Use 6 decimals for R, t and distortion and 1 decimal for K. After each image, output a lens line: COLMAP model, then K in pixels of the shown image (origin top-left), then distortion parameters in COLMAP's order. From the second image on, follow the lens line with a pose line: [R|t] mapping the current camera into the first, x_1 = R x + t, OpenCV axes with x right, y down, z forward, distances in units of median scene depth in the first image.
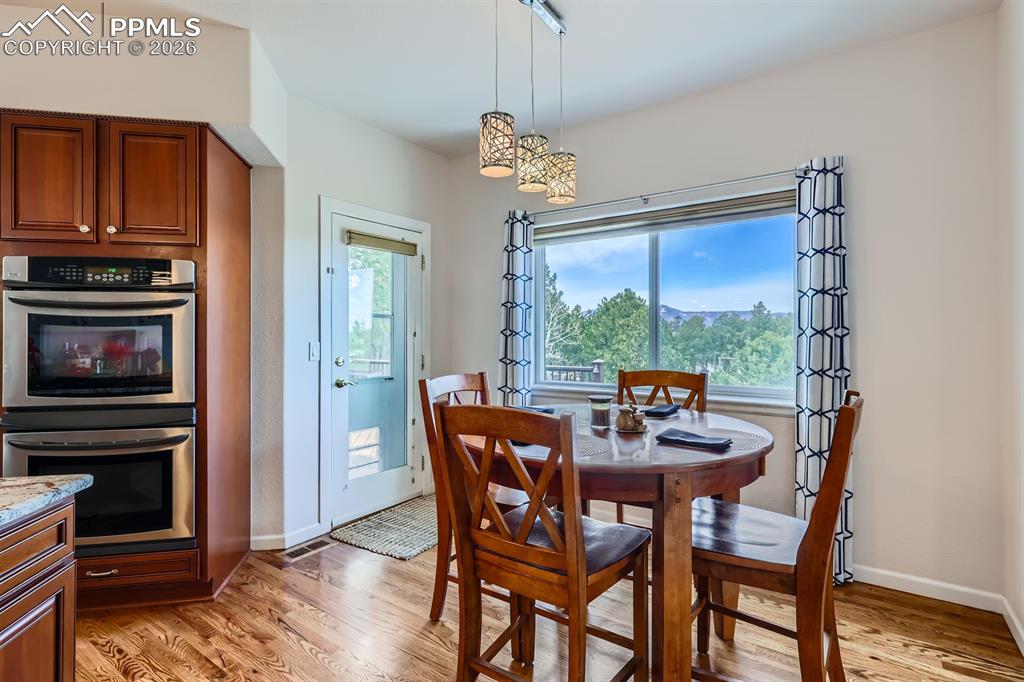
lens RADIAL K [[497.5, 0, 518.3], [0, 497.5, 333.4], [0, 0, 1]] dist [-0.001297, 0.000138]
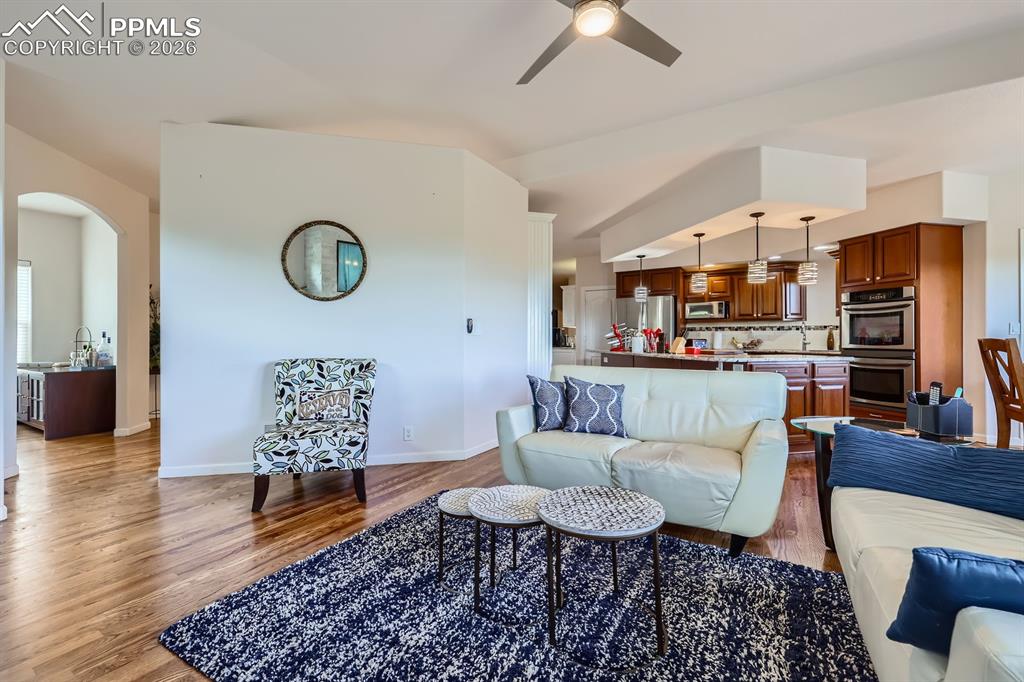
lens RADIAL K [[426.7, 0, 512.3], [0, 426.7, 339.4], [0, 0, 1]] dist [0.001298, -0.001275]
pose [[0.052336, 0.002685, -0.998626, 1.138796], [0.004680, 0.999985, 0.002934, 0.077566], [0.998619, -0.004827, 0.052323, -0.879578]]
